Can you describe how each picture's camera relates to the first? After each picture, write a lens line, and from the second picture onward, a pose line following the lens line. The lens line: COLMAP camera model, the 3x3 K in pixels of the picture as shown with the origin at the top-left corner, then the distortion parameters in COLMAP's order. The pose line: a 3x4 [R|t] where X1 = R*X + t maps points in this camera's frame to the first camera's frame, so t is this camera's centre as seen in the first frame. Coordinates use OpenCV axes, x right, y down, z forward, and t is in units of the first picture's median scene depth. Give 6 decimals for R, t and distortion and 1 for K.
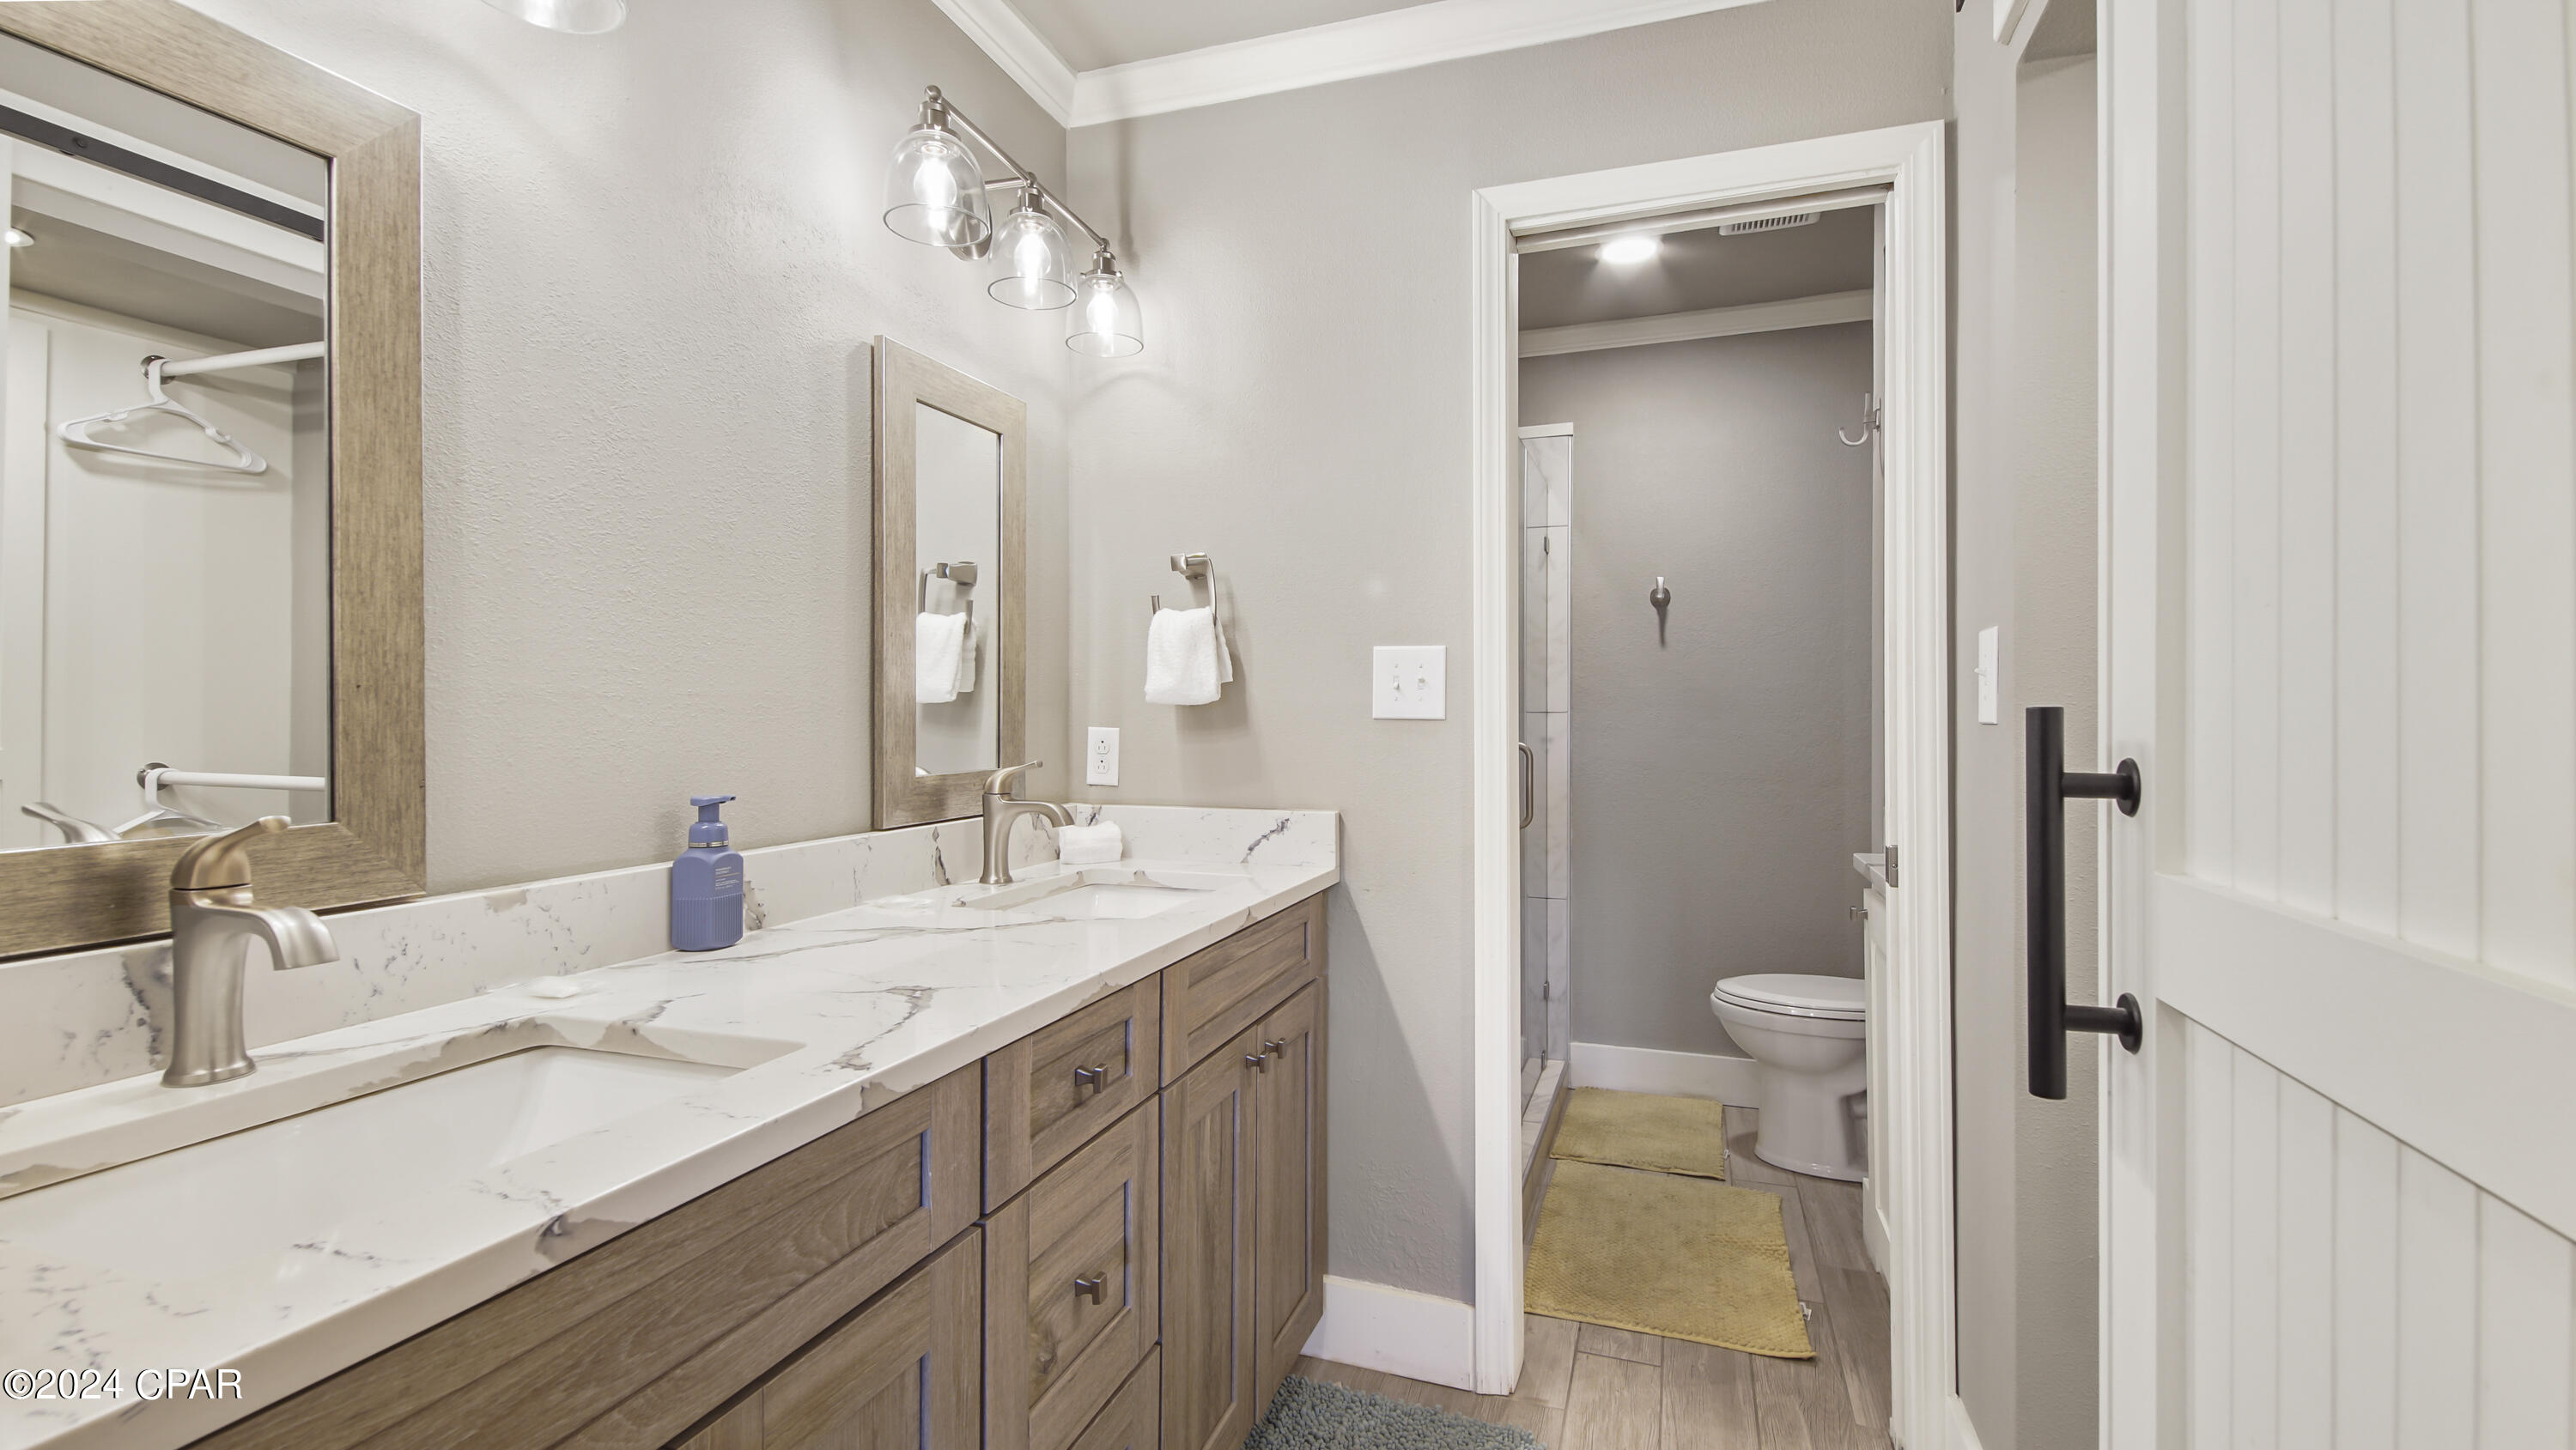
lens RADIAL K [[1173.8, 0, 1273.3], [0, 1173.8, 712.8], [0, 0, 1]] dist [0.015412, -0.012835]
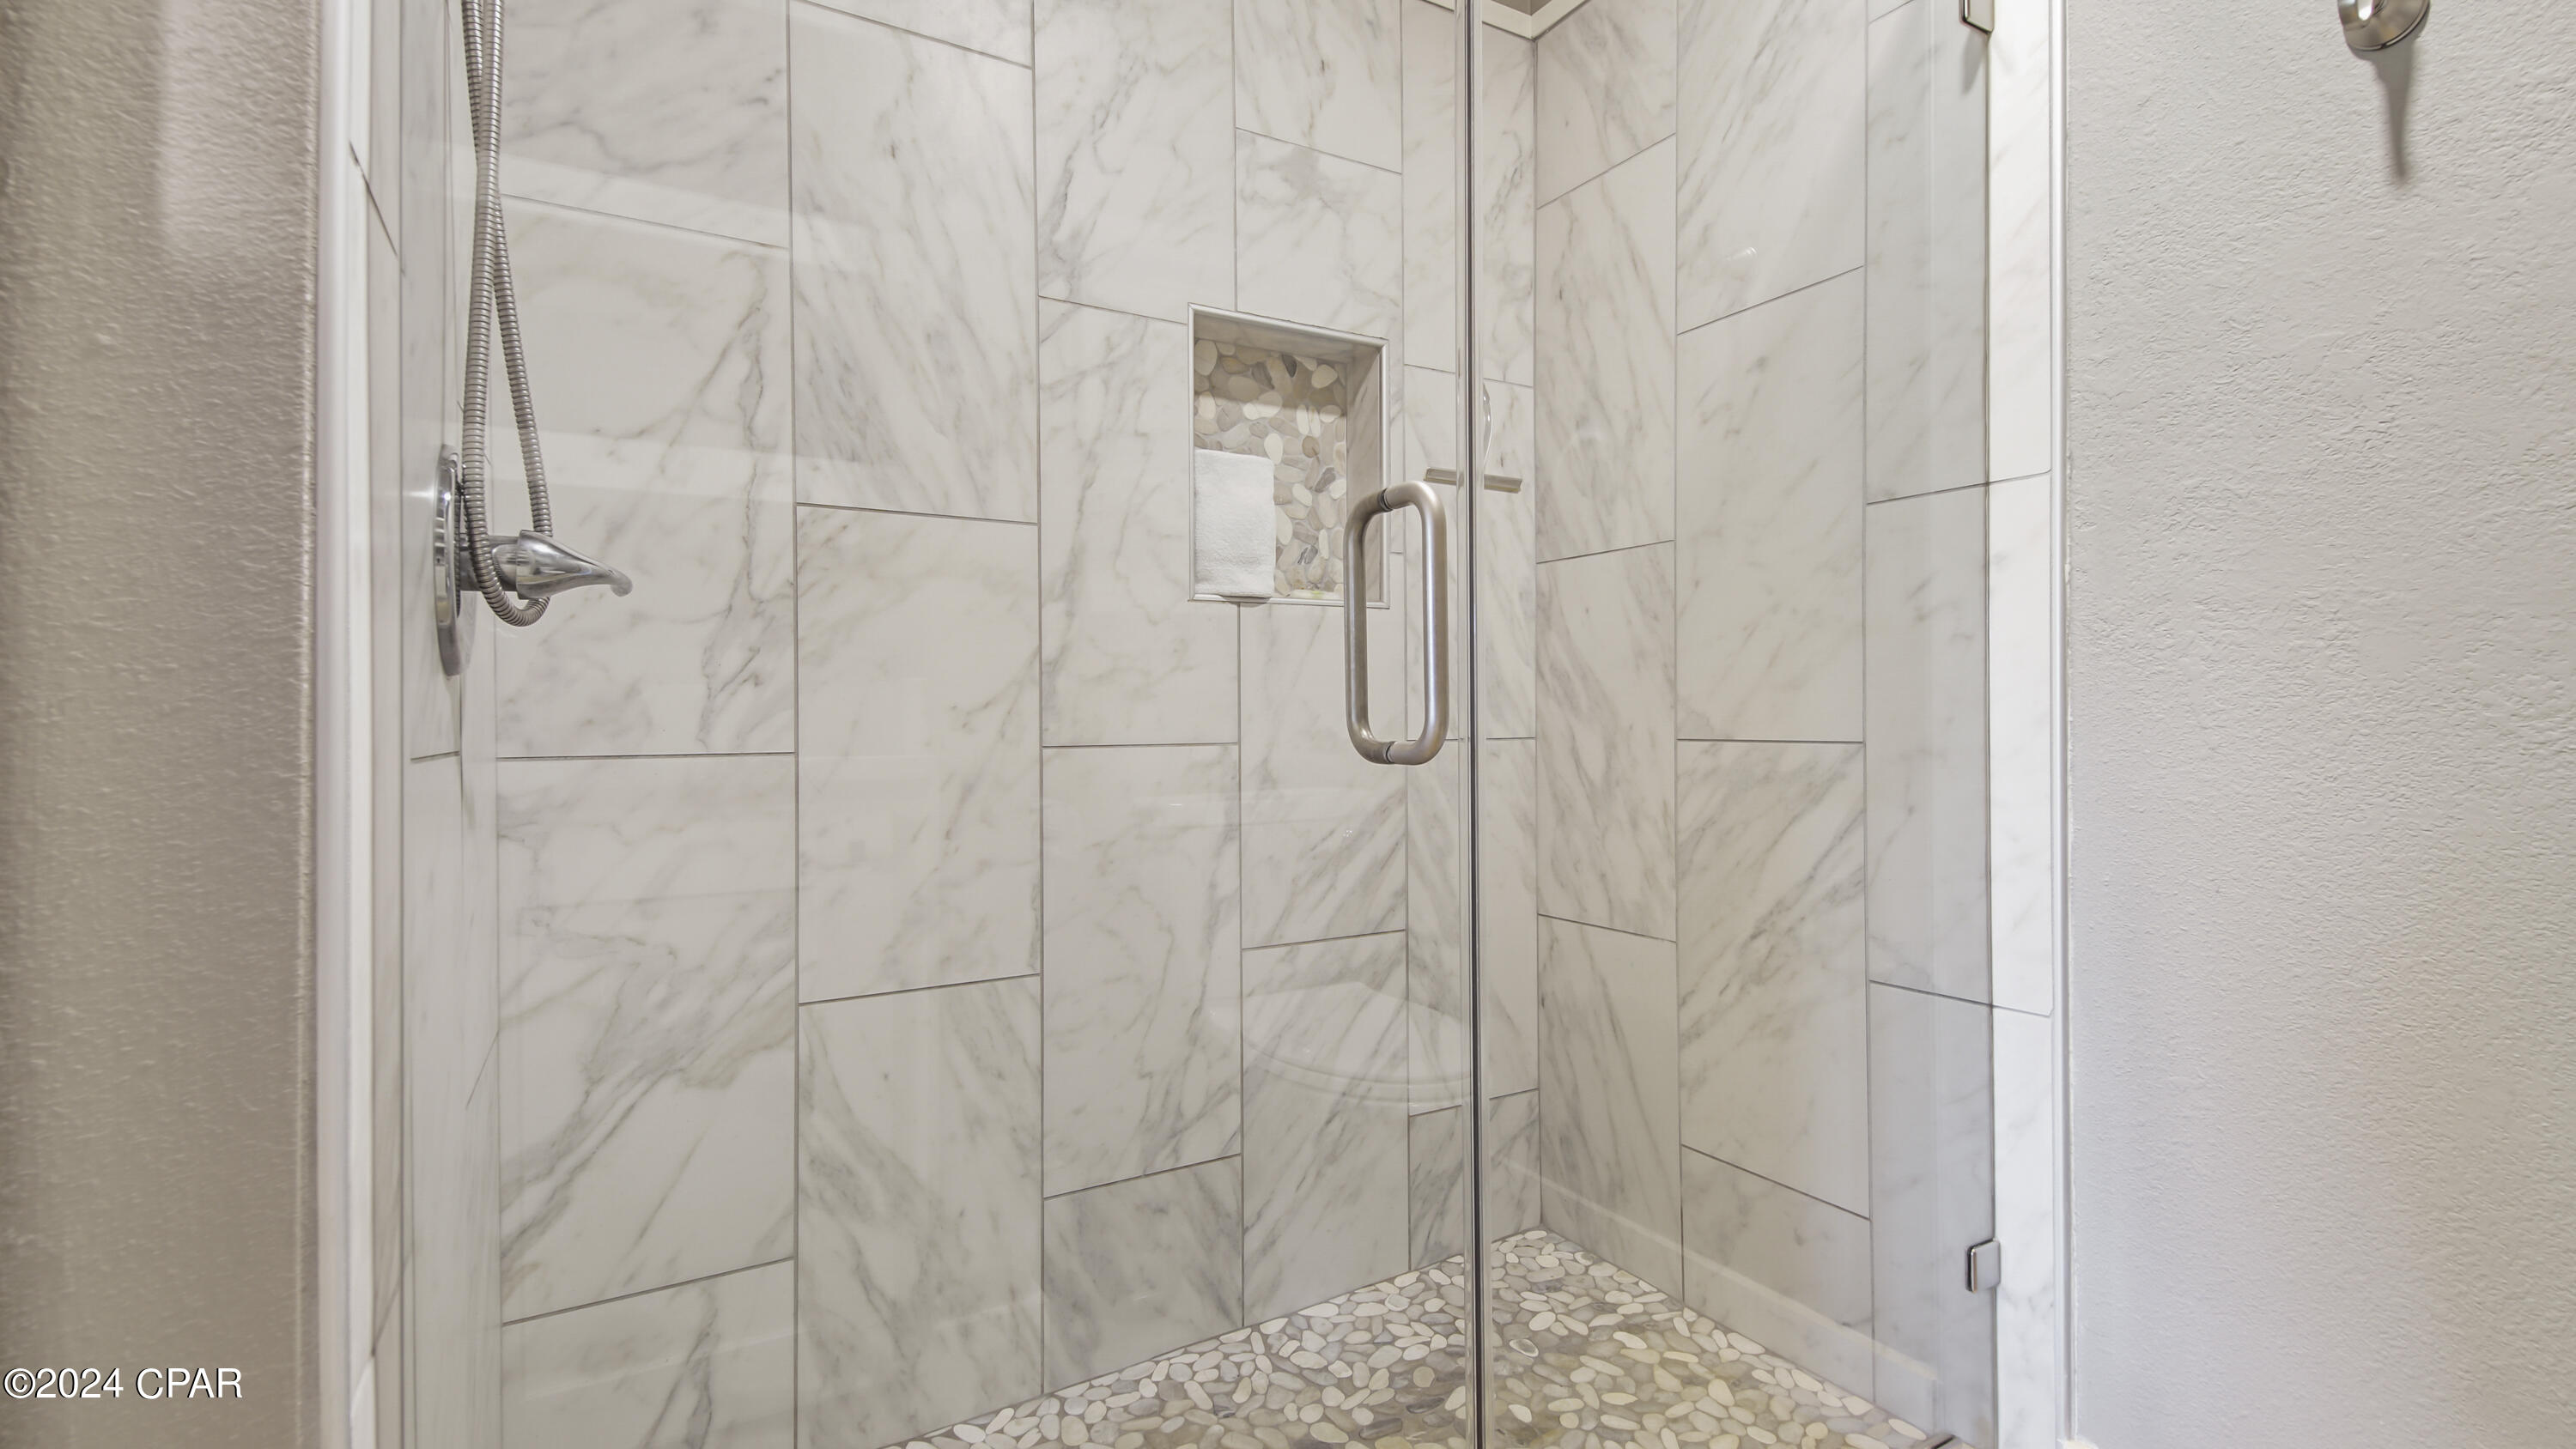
lens RADIAL K [[1173.7, 0, 1198.4], [0, 1173.7, 725.8], [0, 0, 1]] dist [0.015412, -0.012835]
pose [[0.752933, 0.002678, -0.658092, 0.297408], [0.002060, 0.999977, 0.006426, 0.071764], [0.658094, -0.006194, 0.752911, 0.591608]]
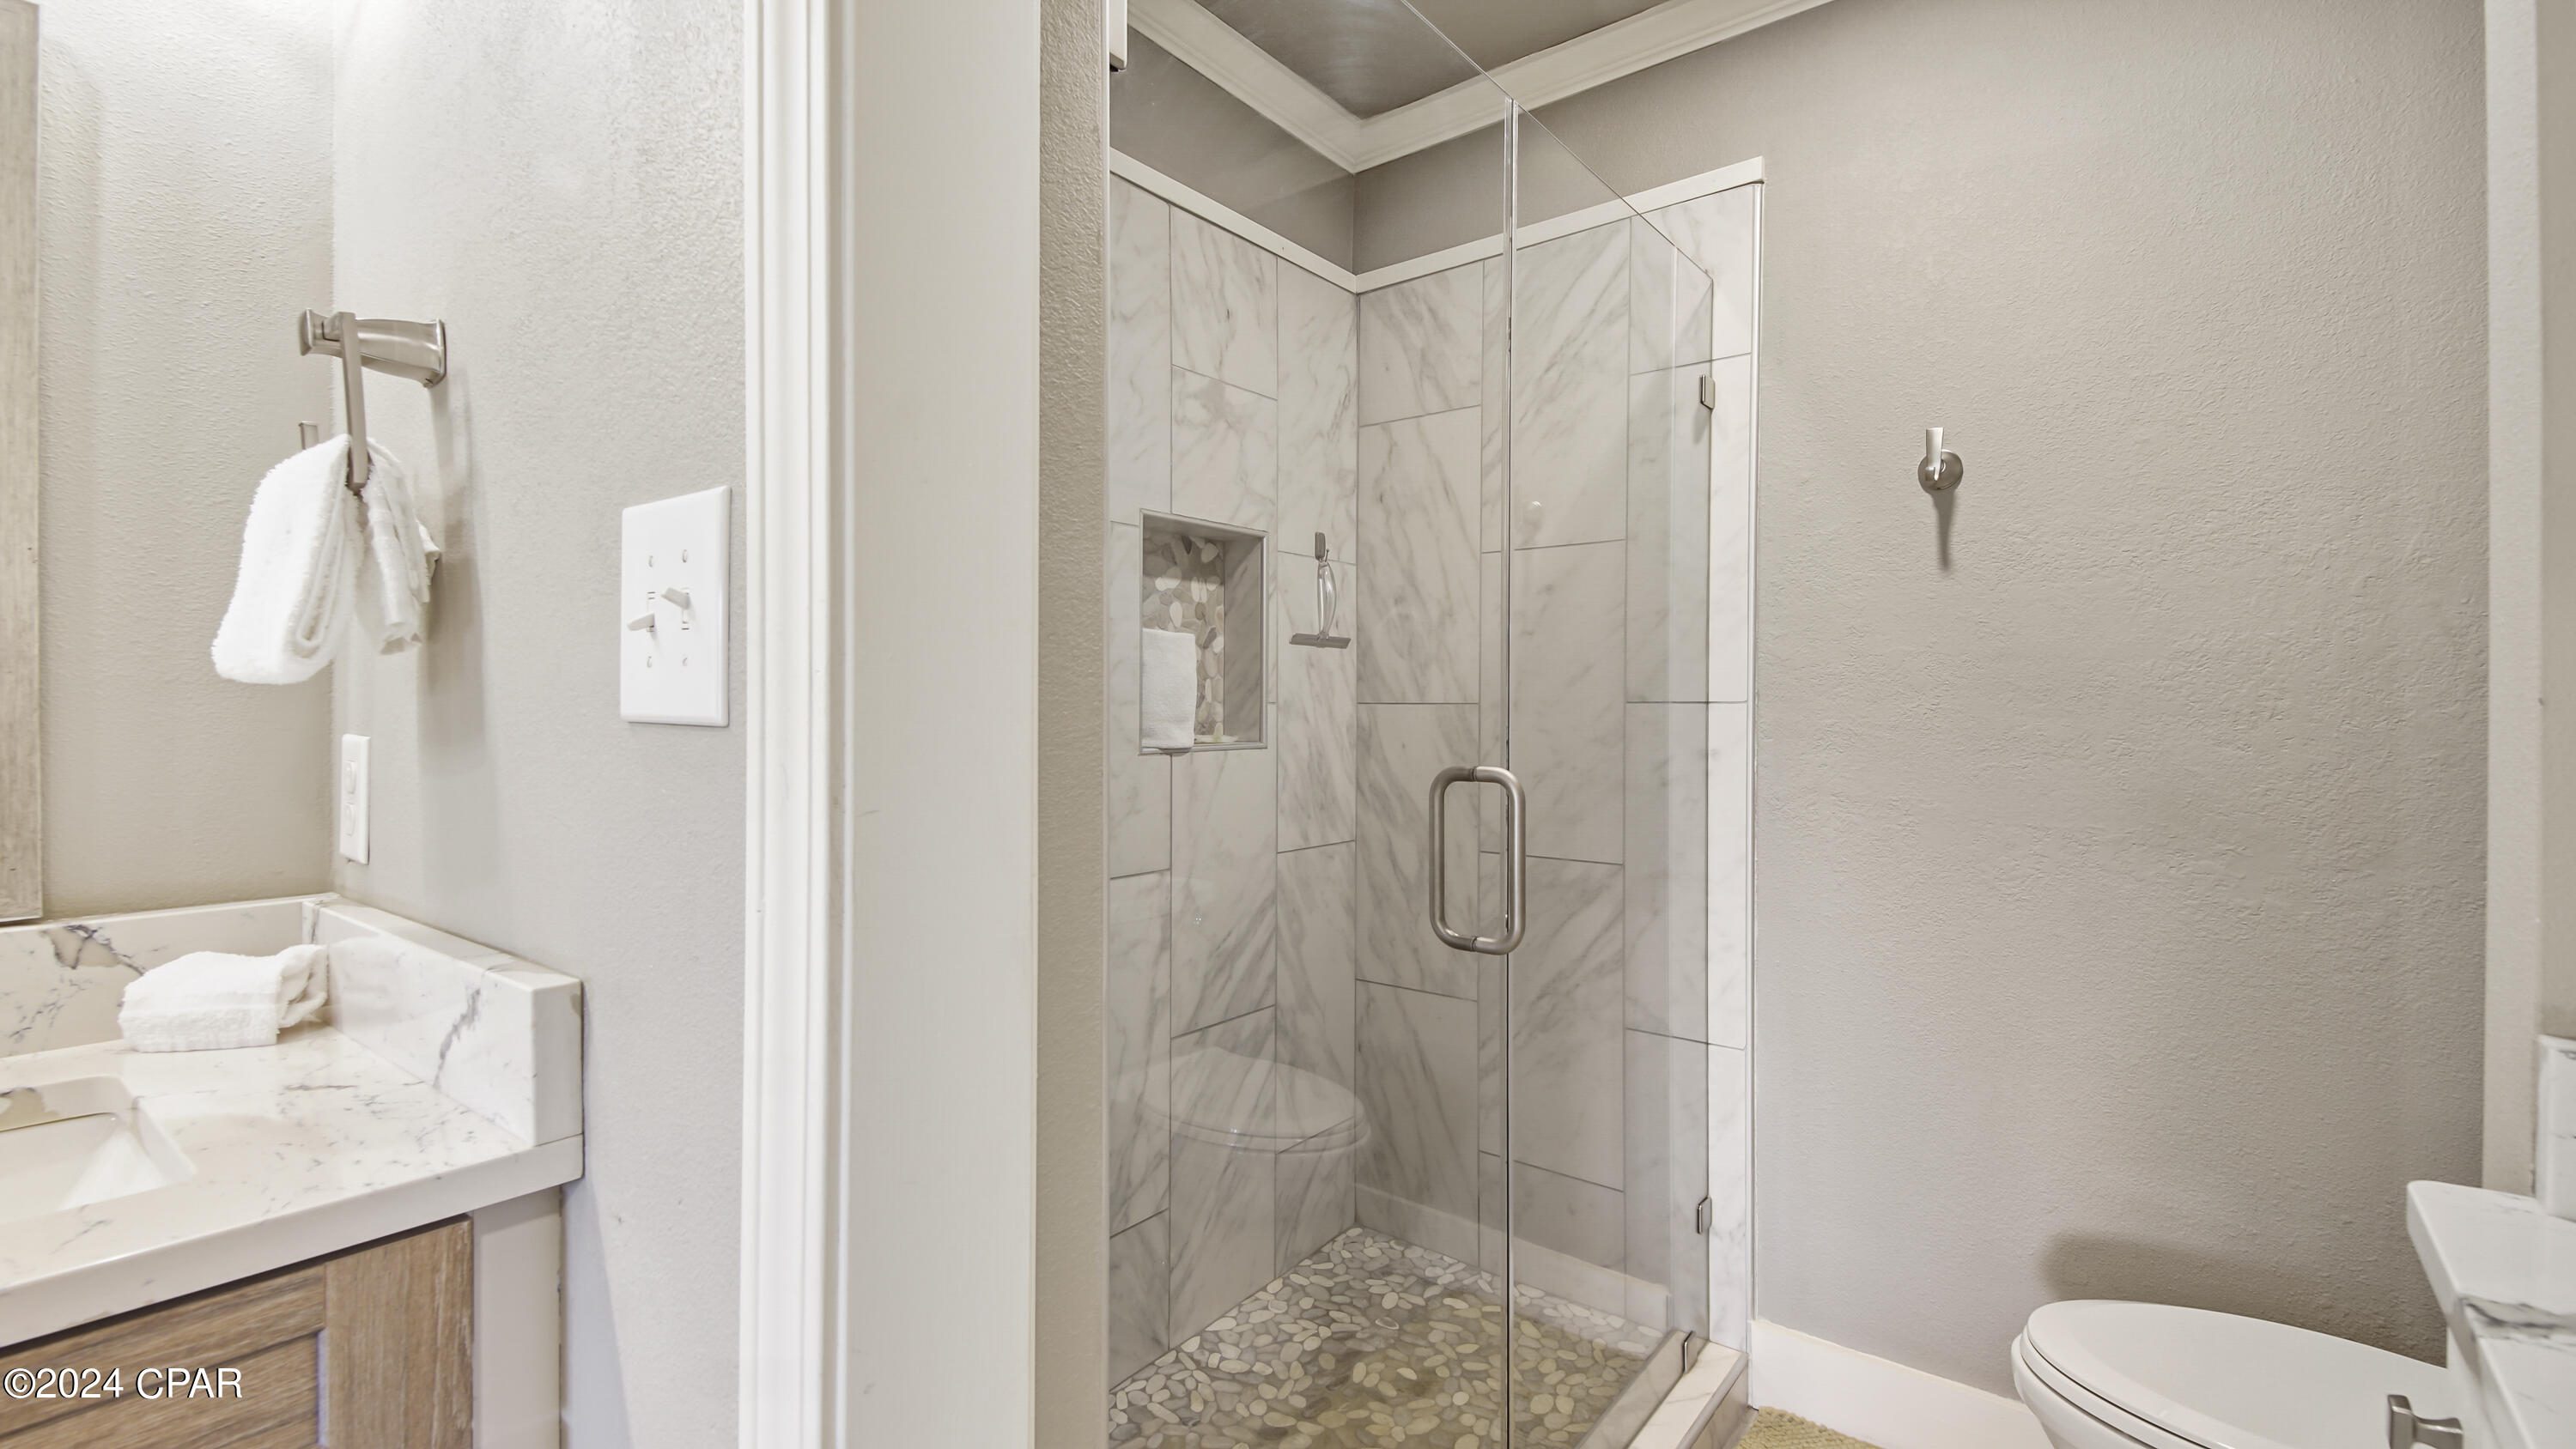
lens RADIAL K [[1173.7, 0, 1204.1], [0, 1173.7, 719.4], [0, 0, 1]] dist [0.015412, -0.012835]
pose [[0.938830, 0.002454, -0.344371, 0.208131], [0.001510, 0.999936, 0.011241, 0.000393], [0.344377, -0.011074, 0.938766, 0.422743]]
